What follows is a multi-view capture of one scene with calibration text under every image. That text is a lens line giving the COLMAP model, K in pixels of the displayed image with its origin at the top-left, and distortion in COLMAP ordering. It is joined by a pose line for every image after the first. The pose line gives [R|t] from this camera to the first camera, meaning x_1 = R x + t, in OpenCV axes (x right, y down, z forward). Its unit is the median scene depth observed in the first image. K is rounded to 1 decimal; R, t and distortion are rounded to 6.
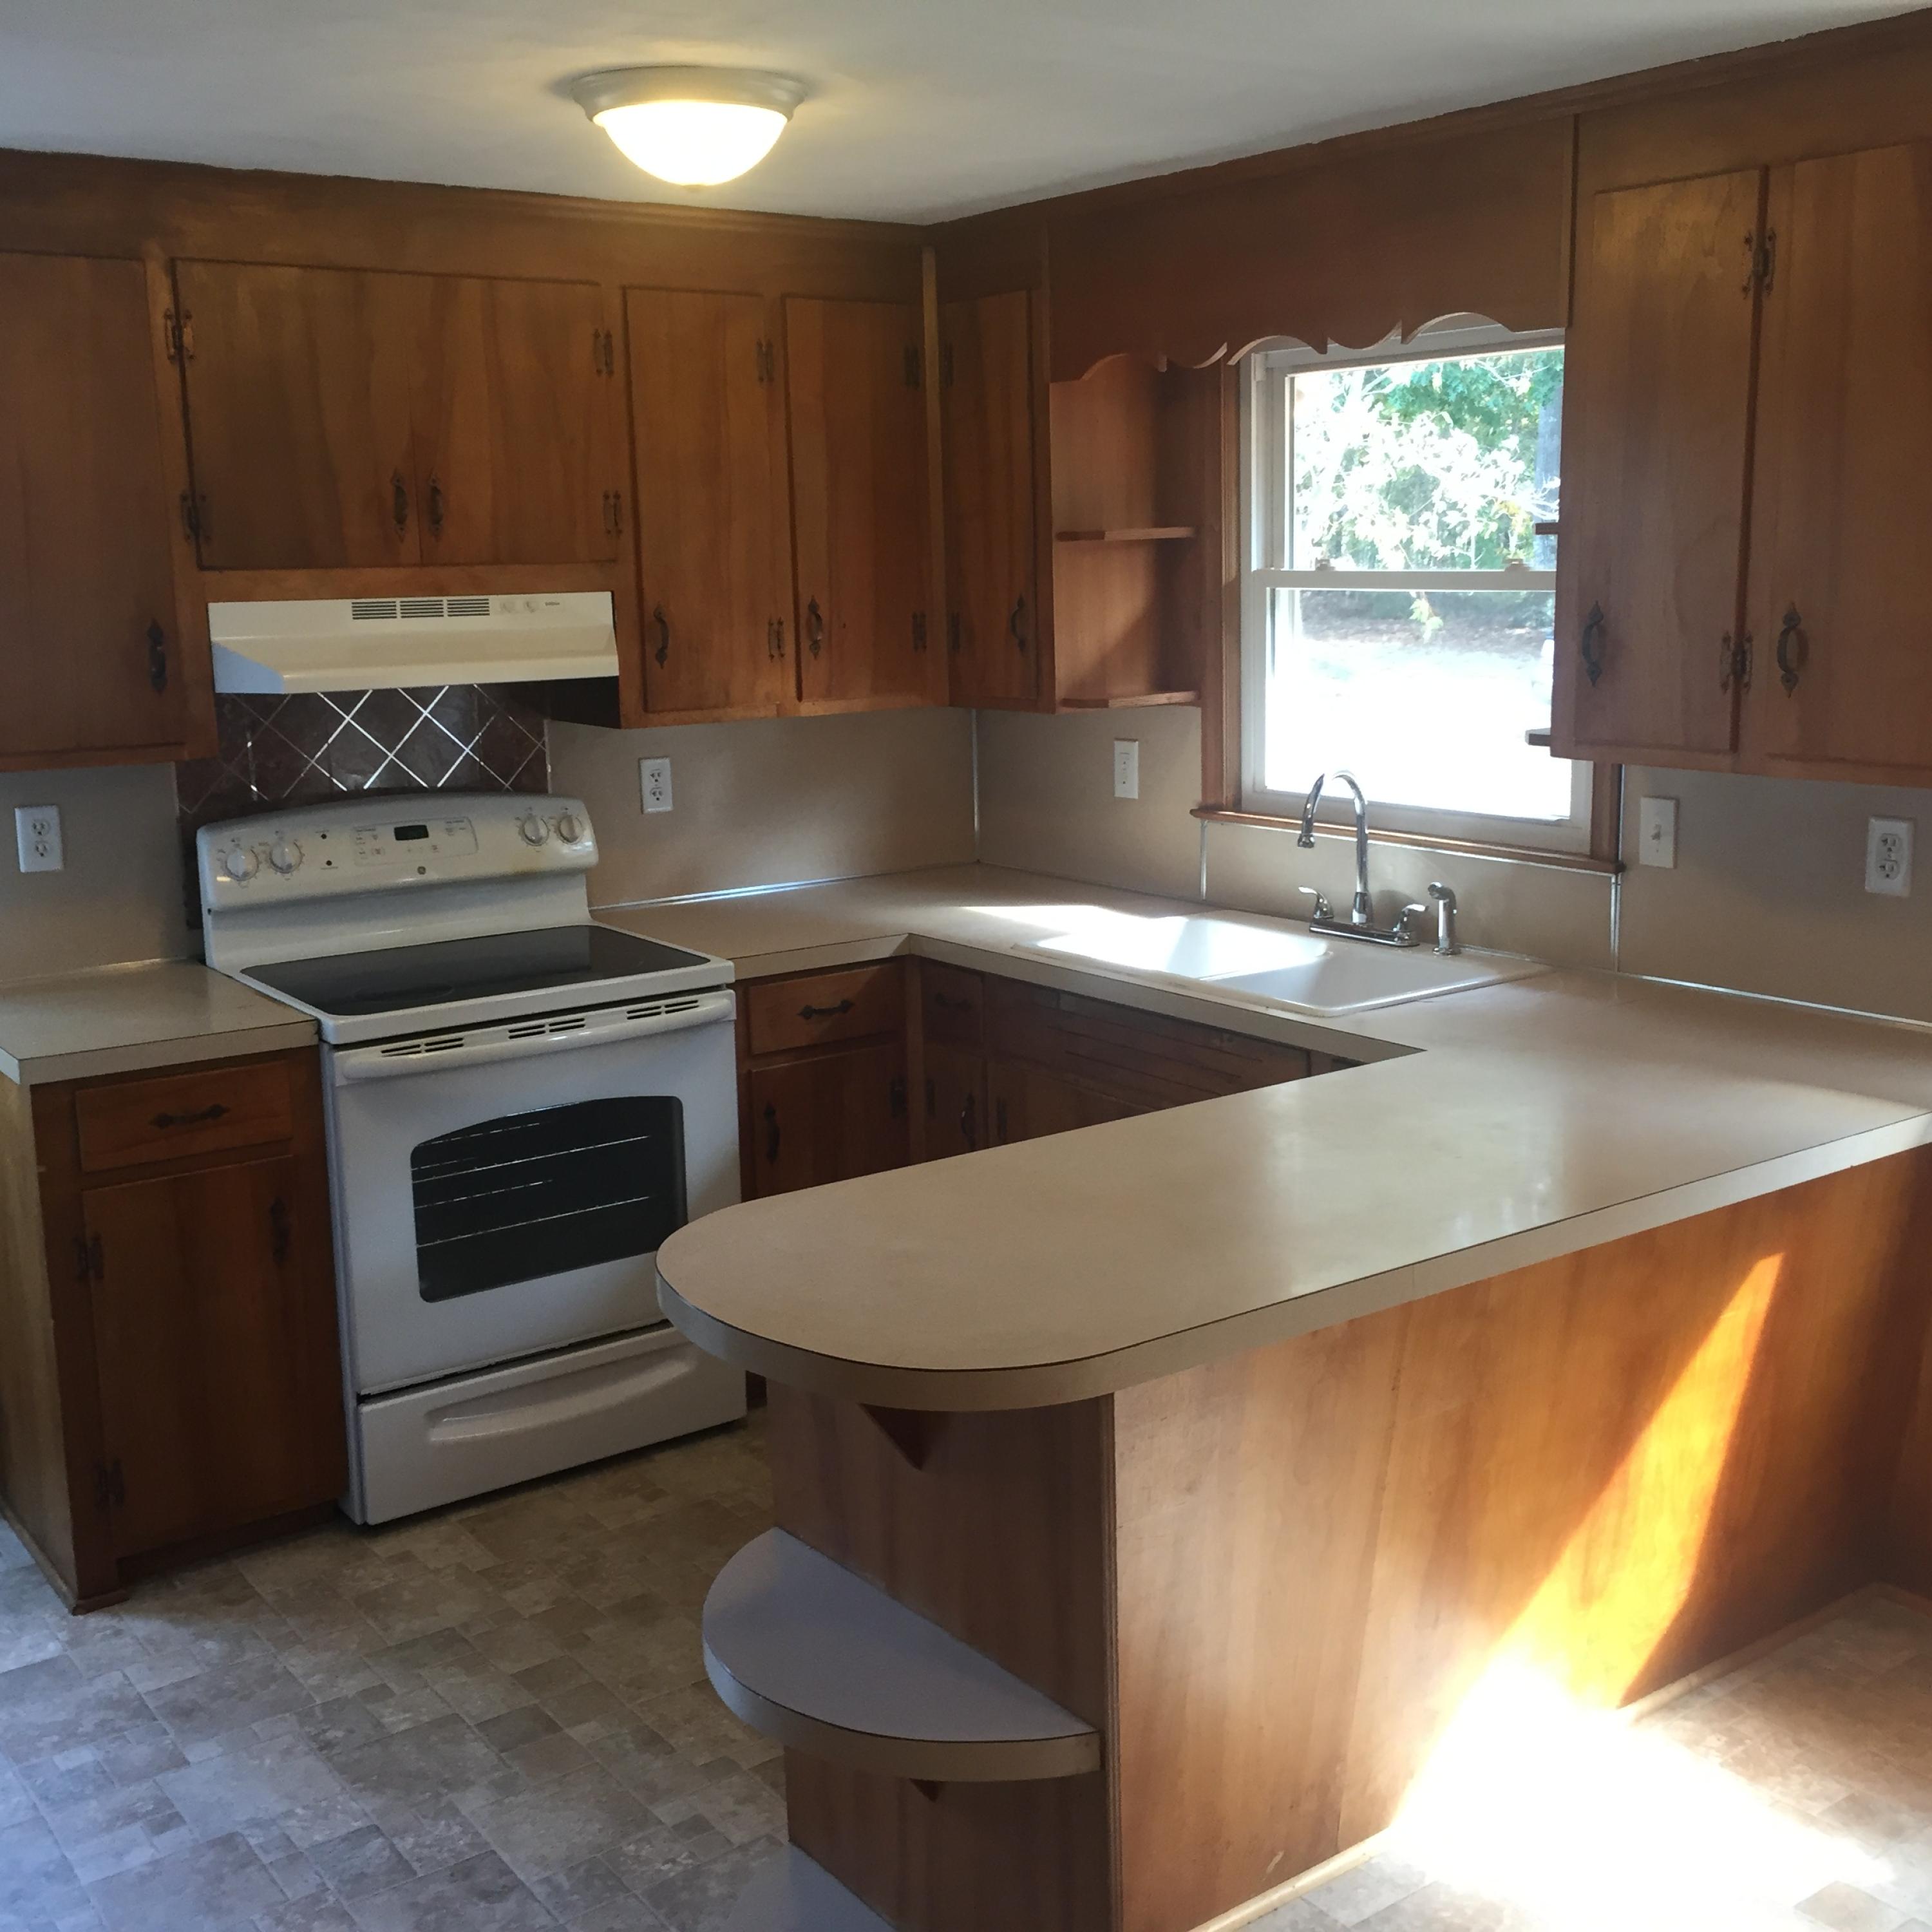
lens RADIAL K [[2225.1, 0, 960.7], [0, 2225.1, 997.3], [0, 0, 1]] dist [0.067623, -0.110839]
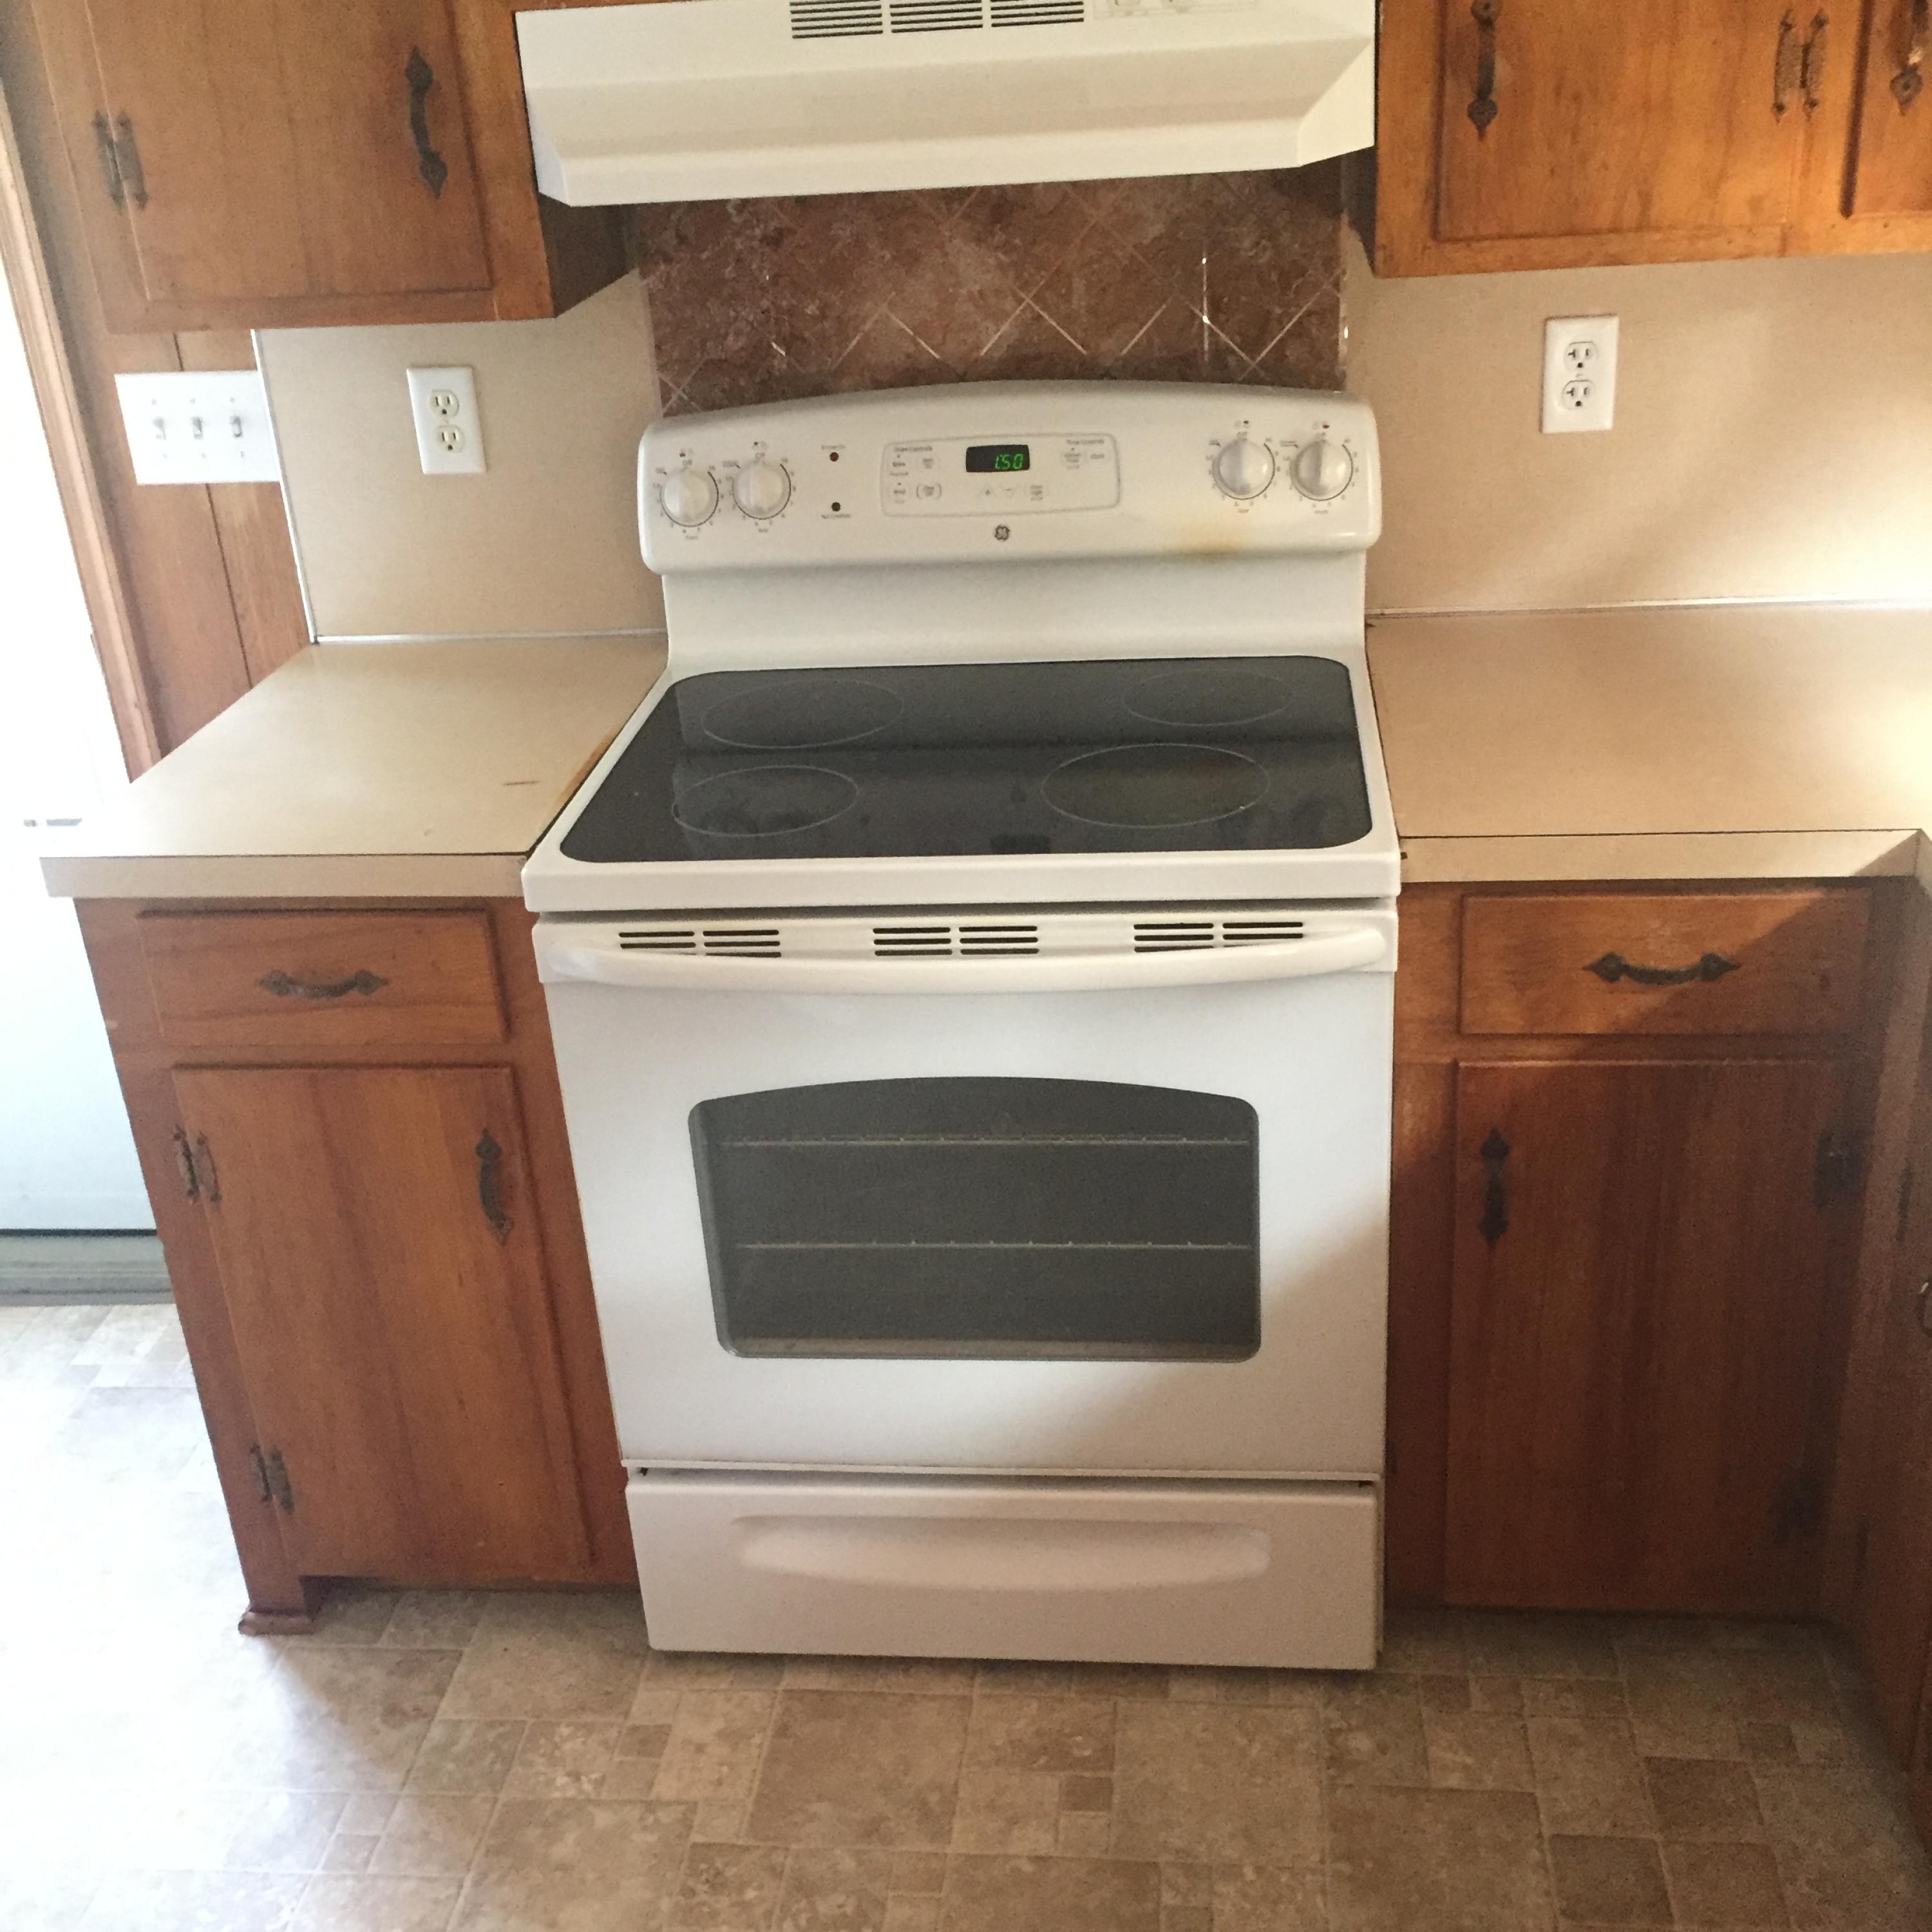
lens RADIAL K [[2225.1, 0, 960.7], [0, 2225.1, 997.3], [0, 0, 1]] dist [0.067623, -0.110839]
pose [[0.739176, 0.265761, -0.618862, 0.116384], [-0.090505, 0.949718, 0.299742, -0.112070], [0.667404, -0.165551, 0.726061, 0.587436]]
